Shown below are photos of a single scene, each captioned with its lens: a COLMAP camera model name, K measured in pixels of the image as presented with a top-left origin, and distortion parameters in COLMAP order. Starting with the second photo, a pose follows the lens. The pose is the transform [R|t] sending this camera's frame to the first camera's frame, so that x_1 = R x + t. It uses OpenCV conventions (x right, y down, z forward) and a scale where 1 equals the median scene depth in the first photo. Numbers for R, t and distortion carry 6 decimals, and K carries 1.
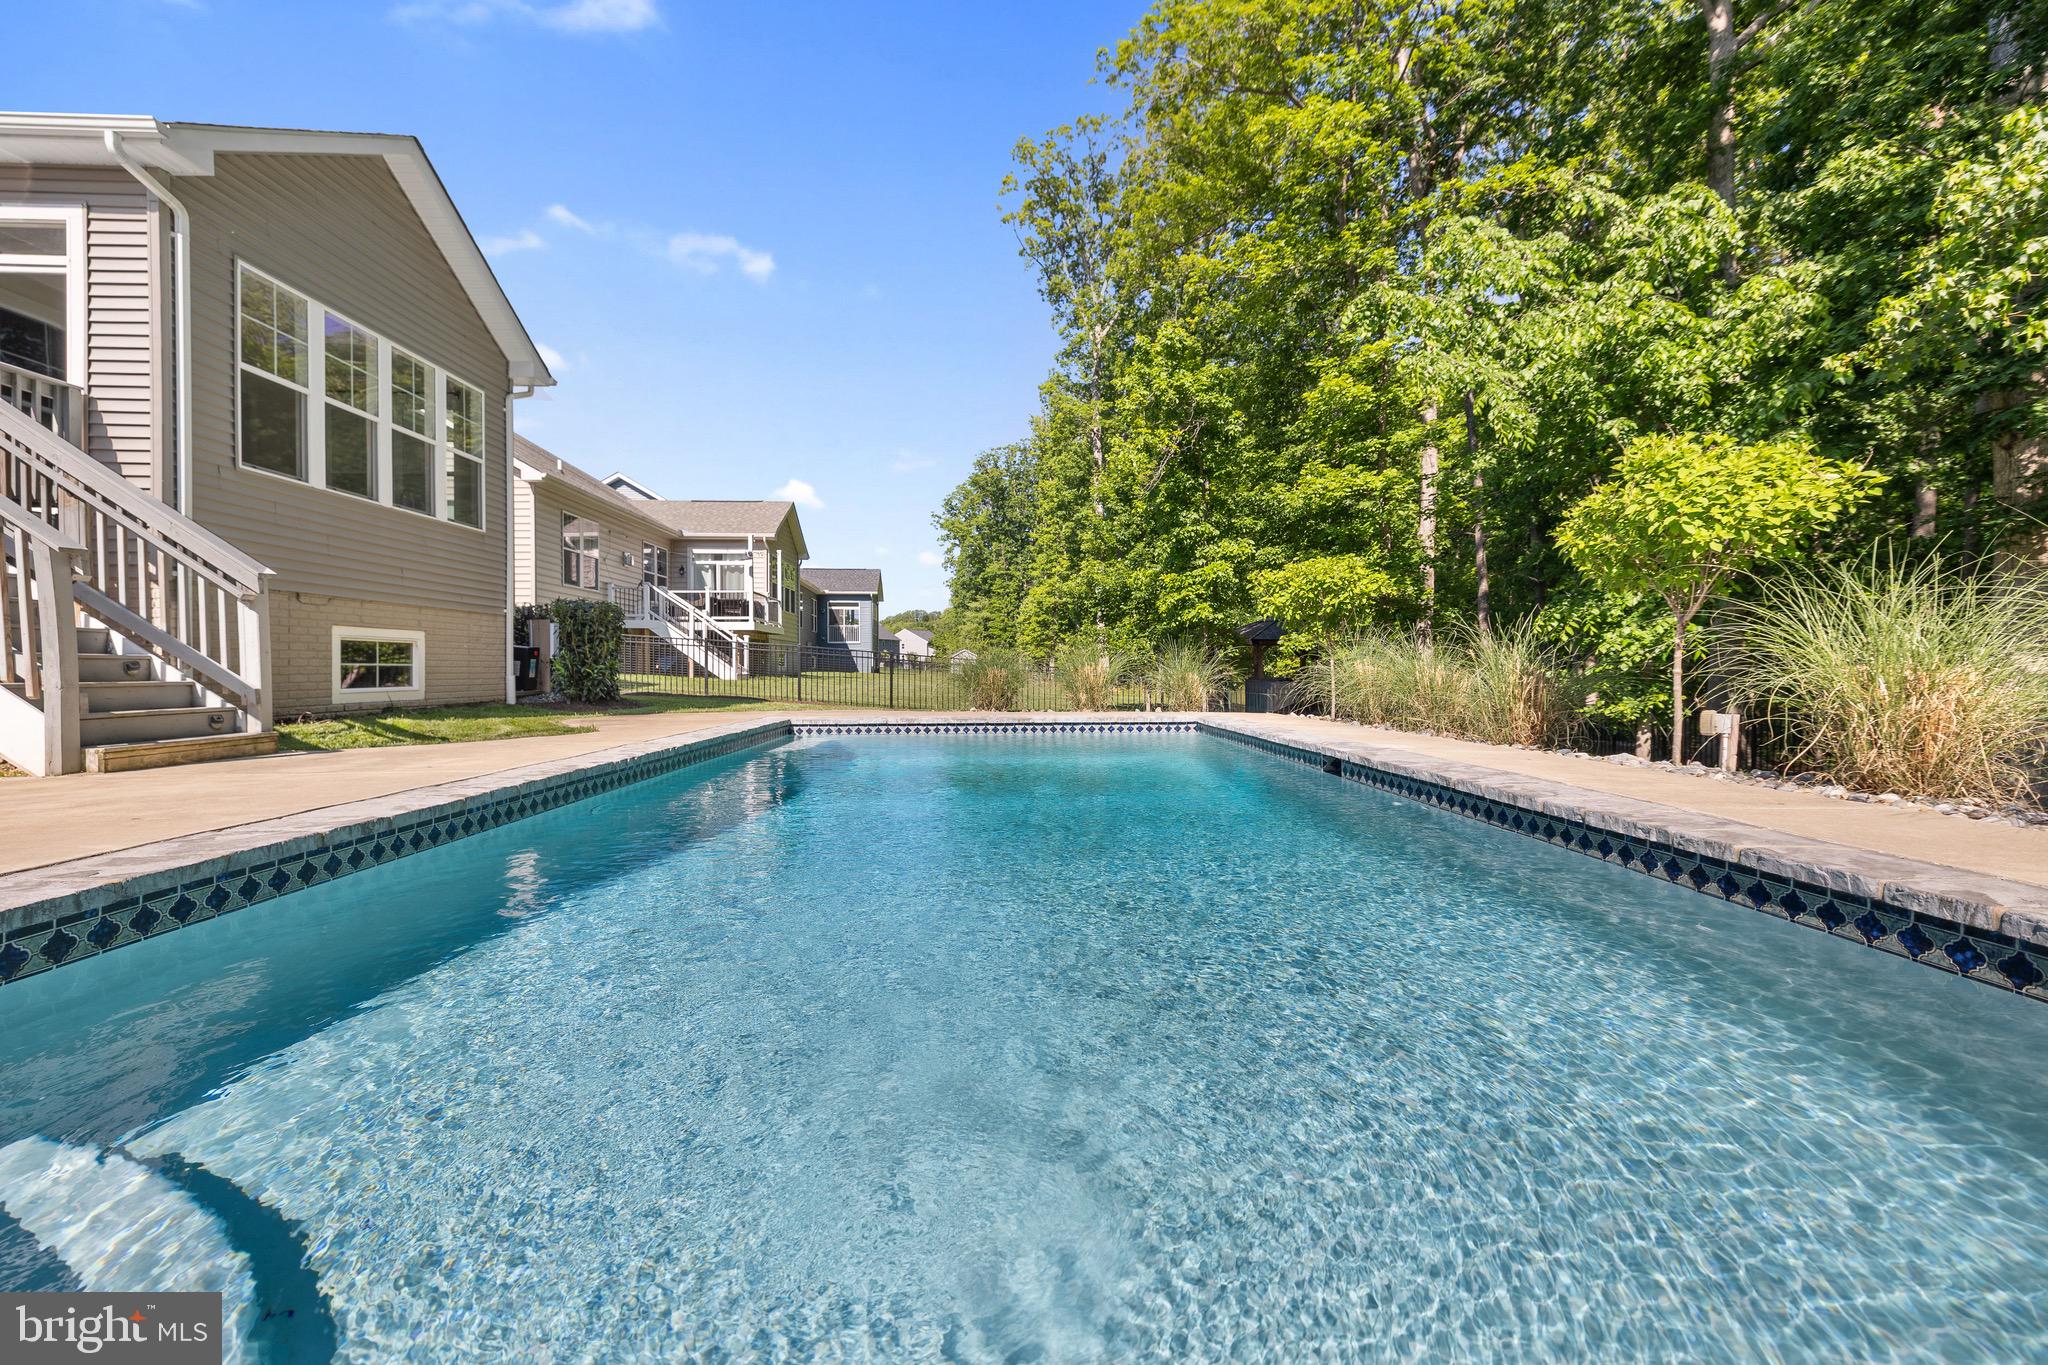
lens RADIAL K [[859.6, 0, 1037.0], [0, 859.6, 671.1], [0, 0, 1]] dist [0.003371, 0.000231]
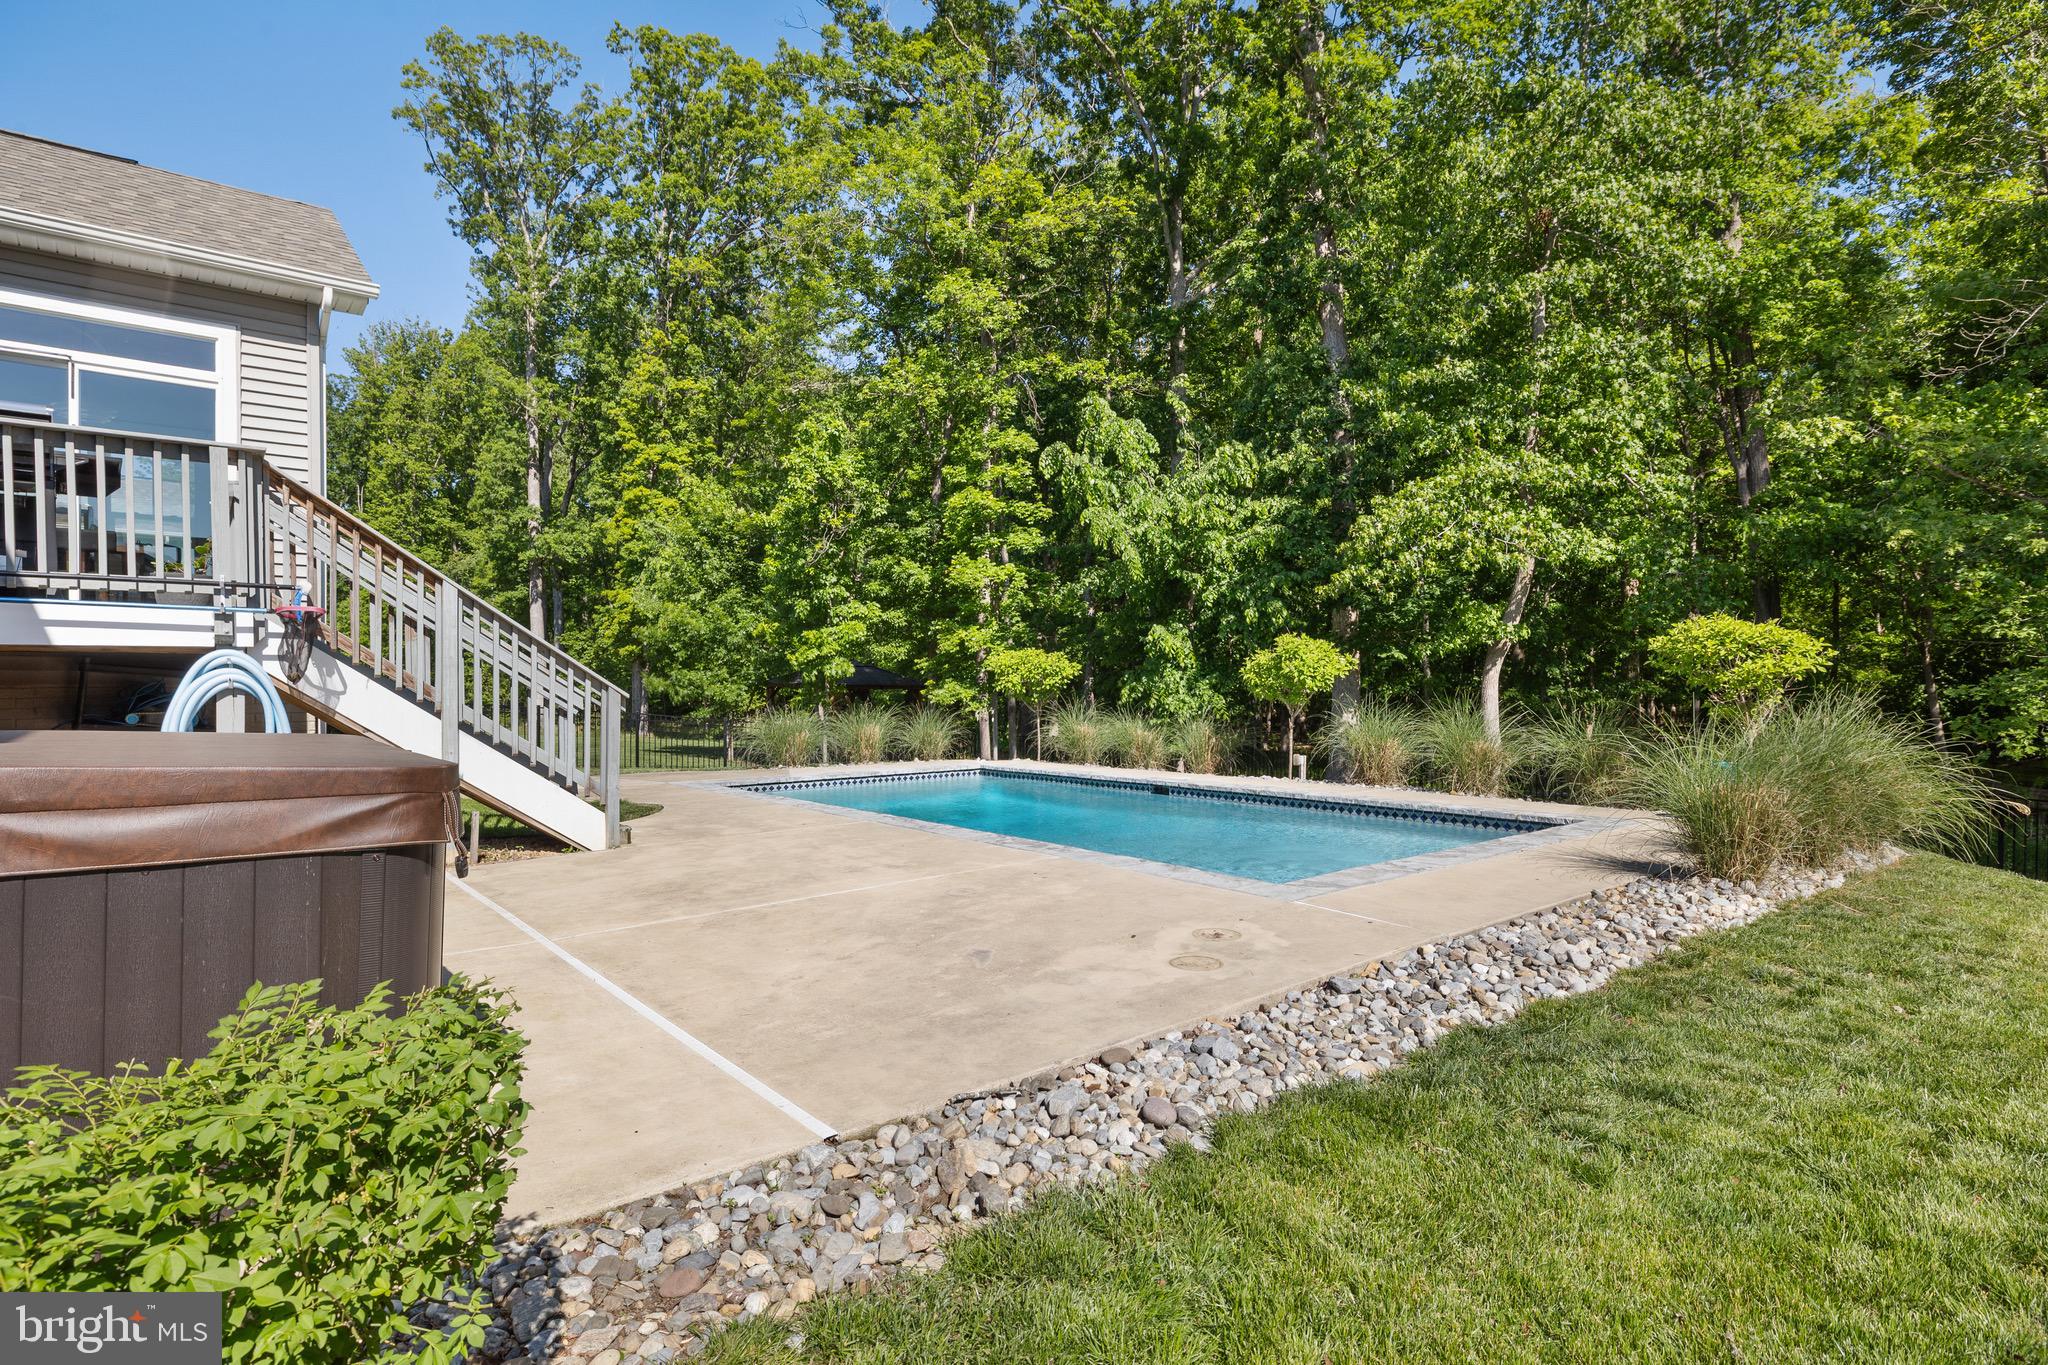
lens RADIAL K [[1047.2, 0, 1031.3], [0, 1047.2, 682.0], [0, 0, 1]] dist [0.020745, 0.000506]
pose [[0.796025, 0.001540, 0.605262, -0.761164], [0.003623, 0.999967, -0.007309, -0.067502], [-0.605253, 0.008011, 0.795993, -0.402602]]
